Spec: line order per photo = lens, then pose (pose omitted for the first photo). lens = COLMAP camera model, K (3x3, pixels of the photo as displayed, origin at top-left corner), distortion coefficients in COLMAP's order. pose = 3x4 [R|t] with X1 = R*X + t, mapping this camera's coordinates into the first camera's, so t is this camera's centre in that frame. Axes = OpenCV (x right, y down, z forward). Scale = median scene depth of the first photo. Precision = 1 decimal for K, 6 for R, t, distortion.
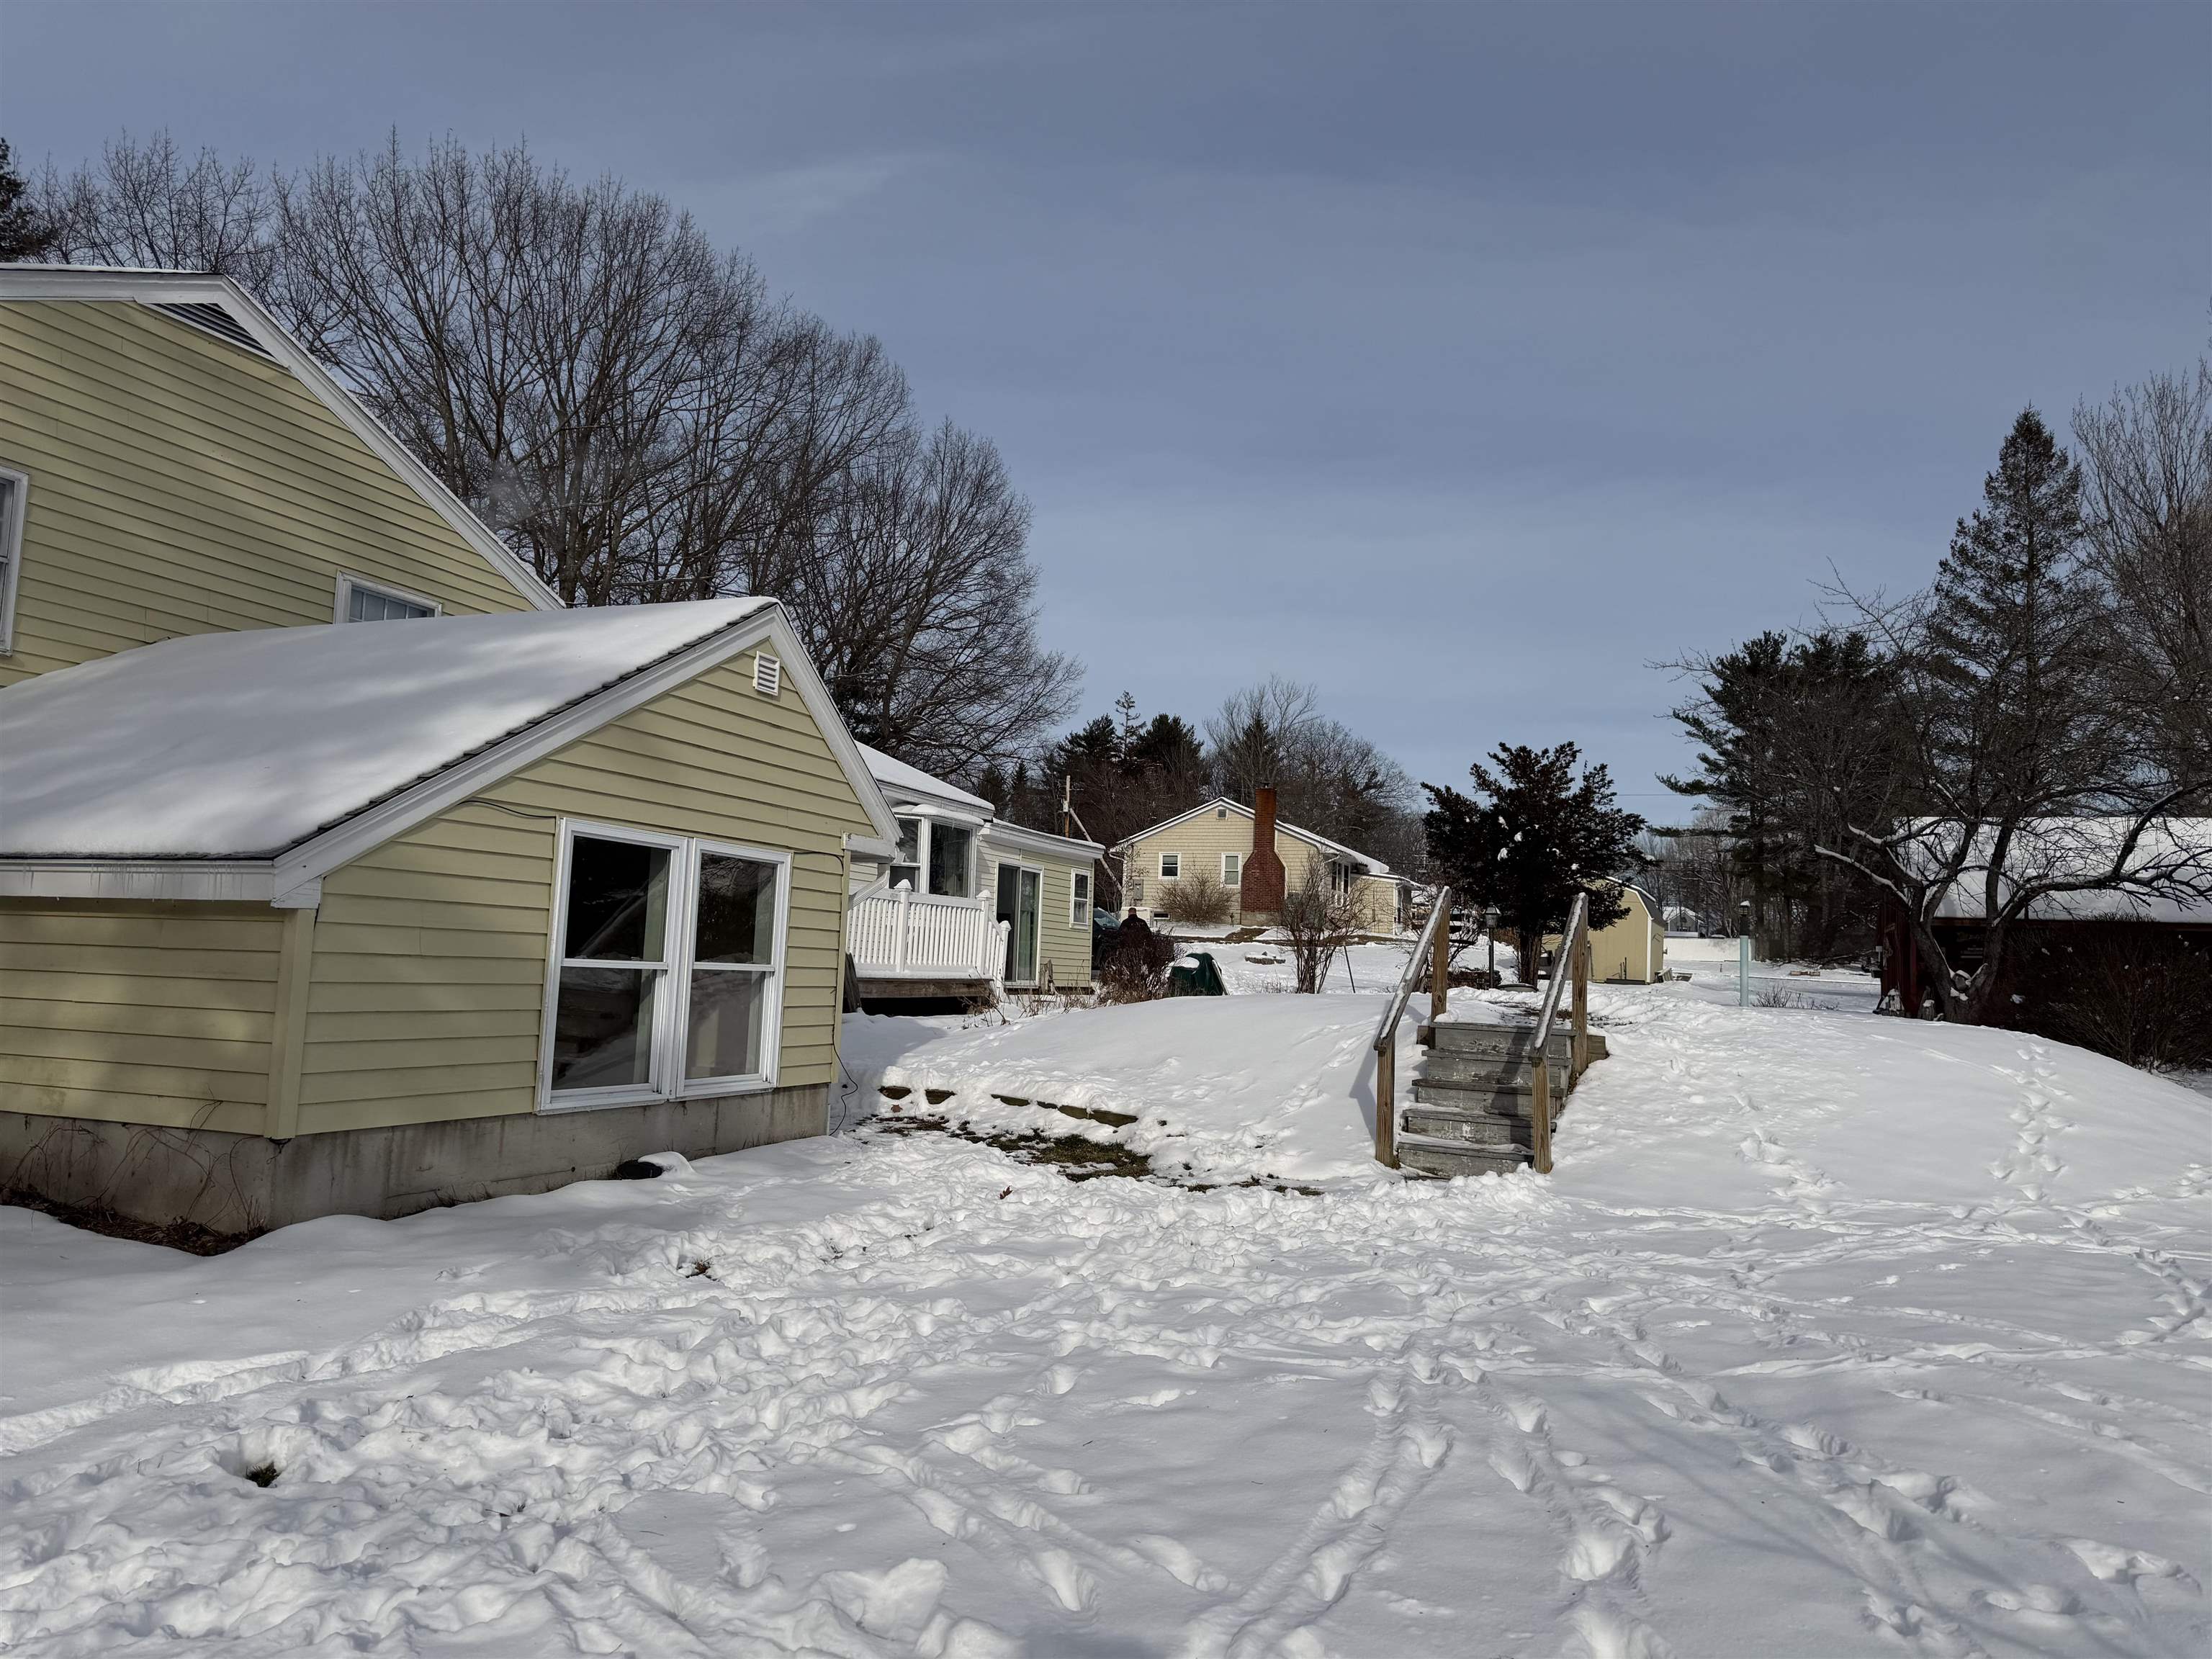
lens RADIAL K [[1557.8, 0, 1100.8], [0, 1557.8, 821.2], [0, 0, 1]] dist [0.111927, -0.136245]
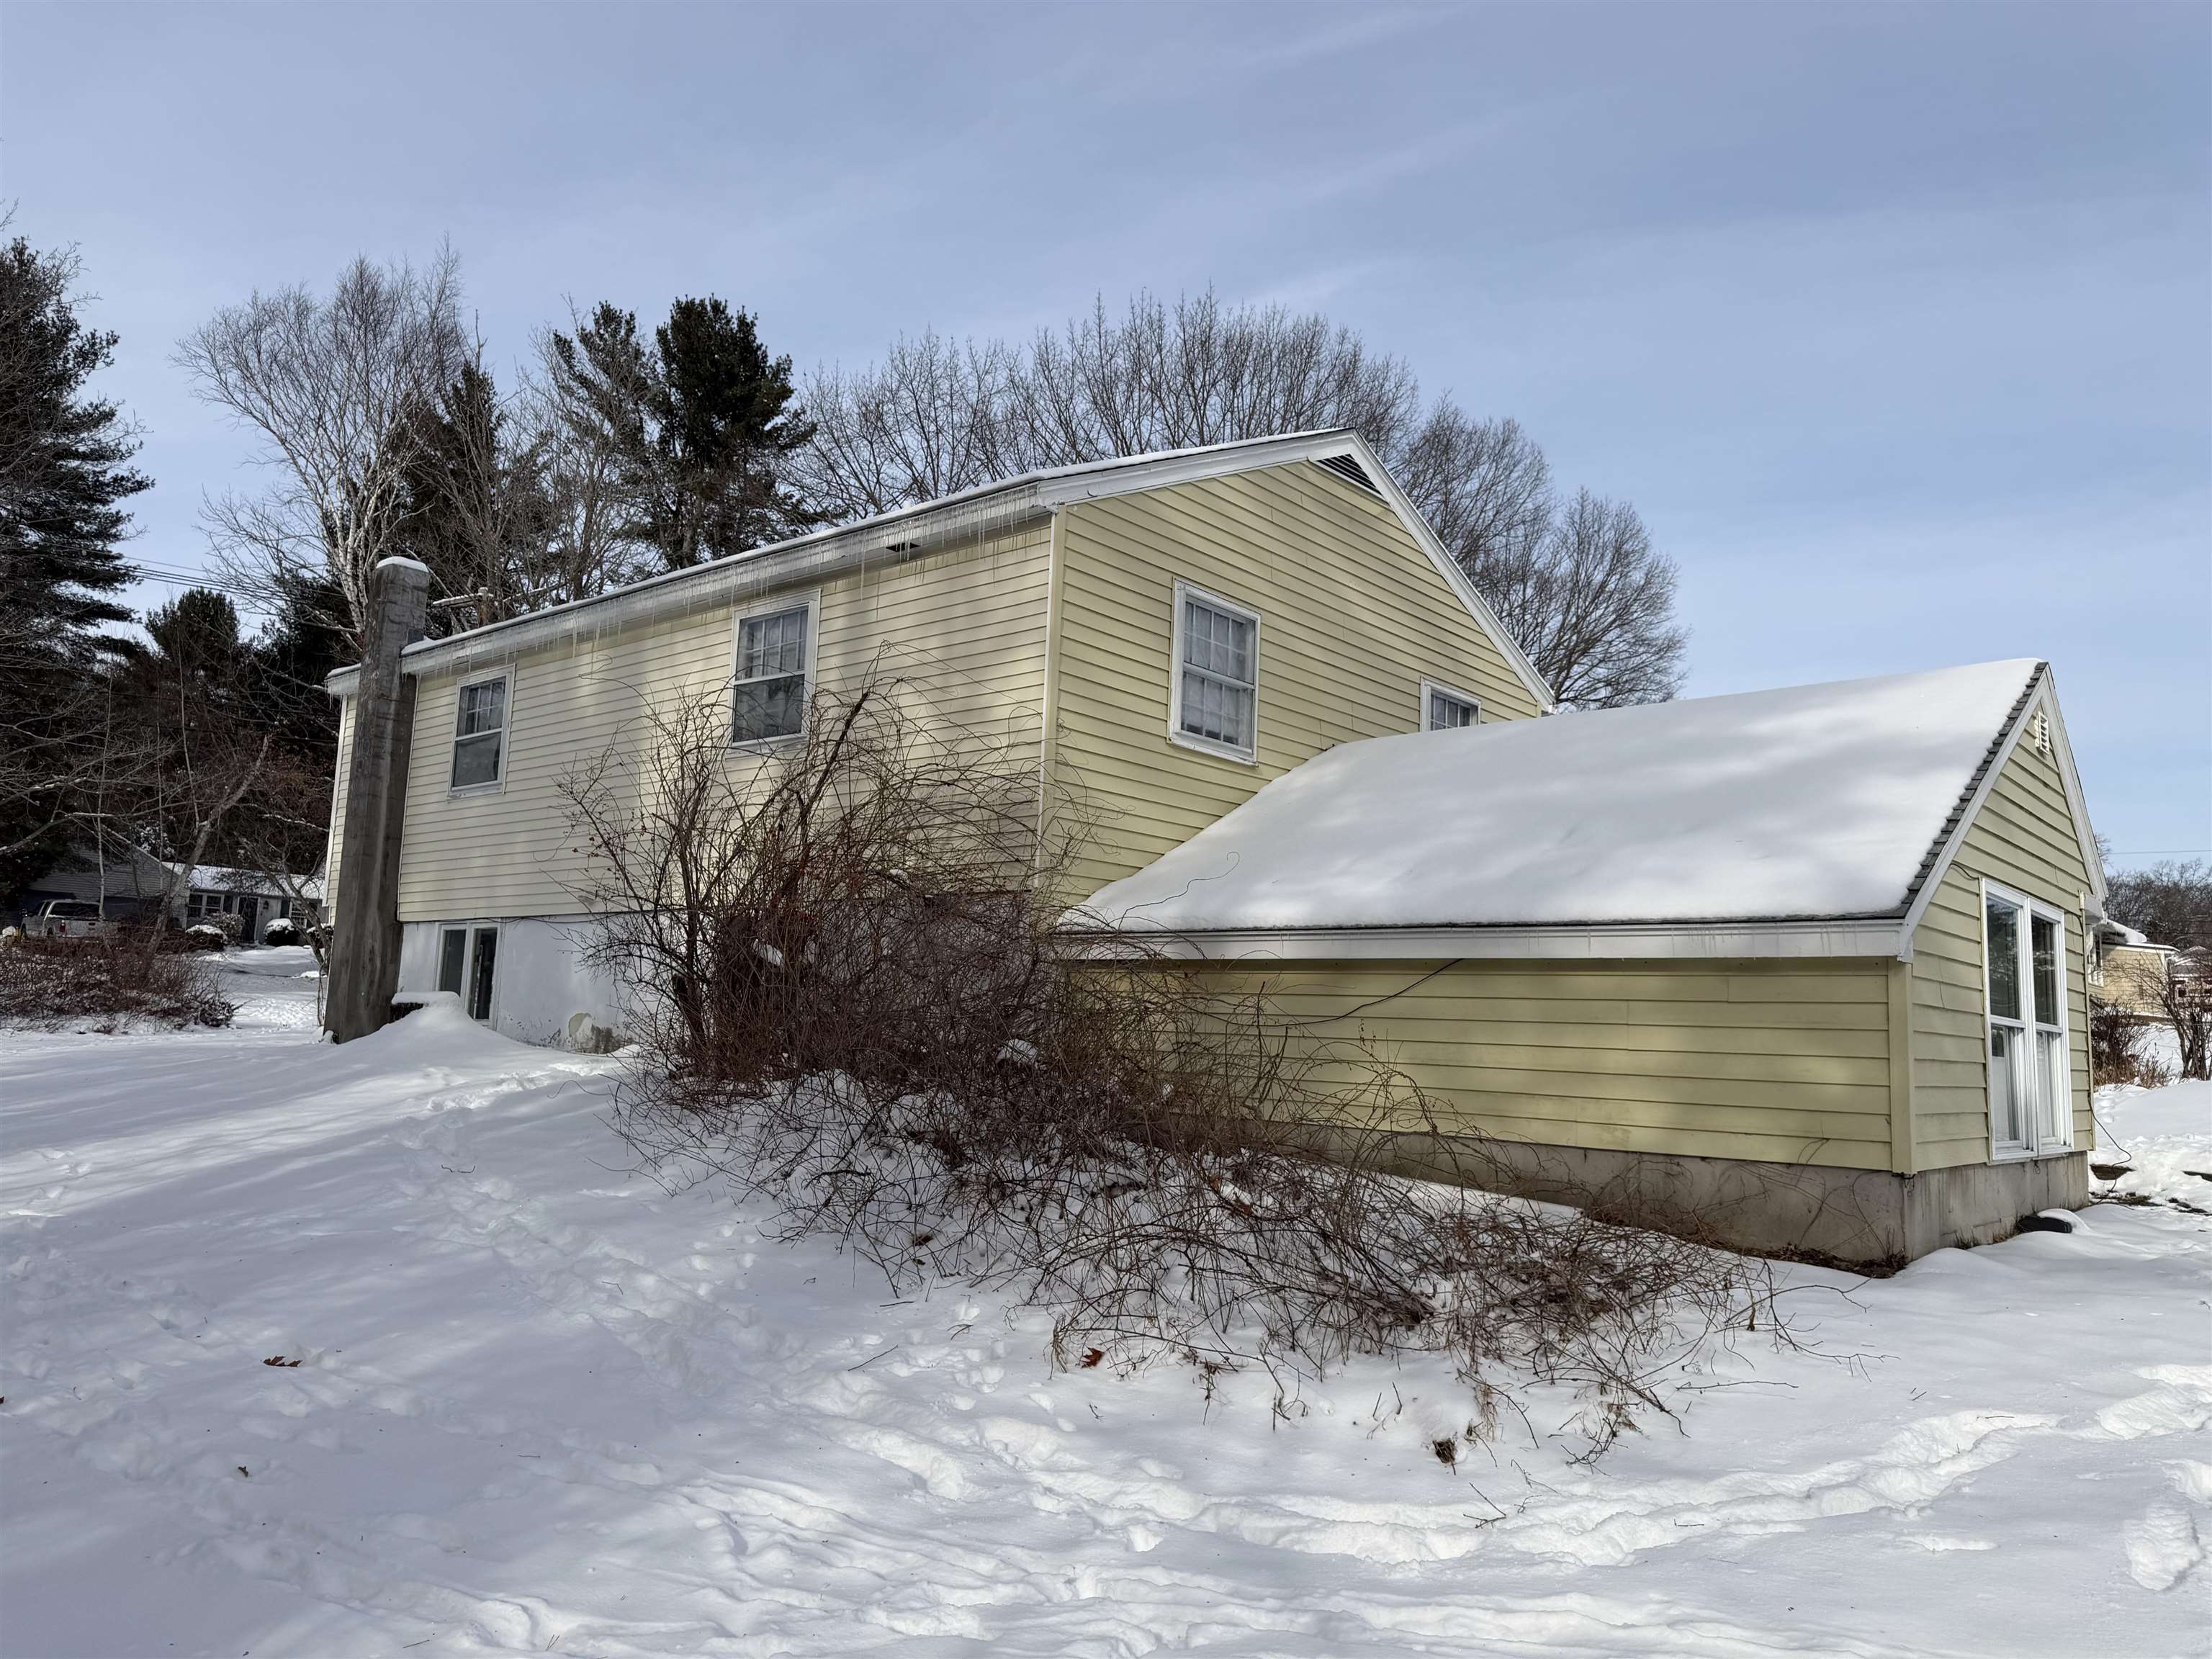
lens RADIAL K [[1557.8, 0, 1100.8], [0, 1557.8, 821.2], [0, 0, 1]] dist [0.111927, -0.136245]
pose [[0.947776, -0.051015, -0.314830, -0.416394], [0.034210, 0.997691, -0.058679, 0.001445], [0.317096, 0.044844, 0.947333, -0.135935]]
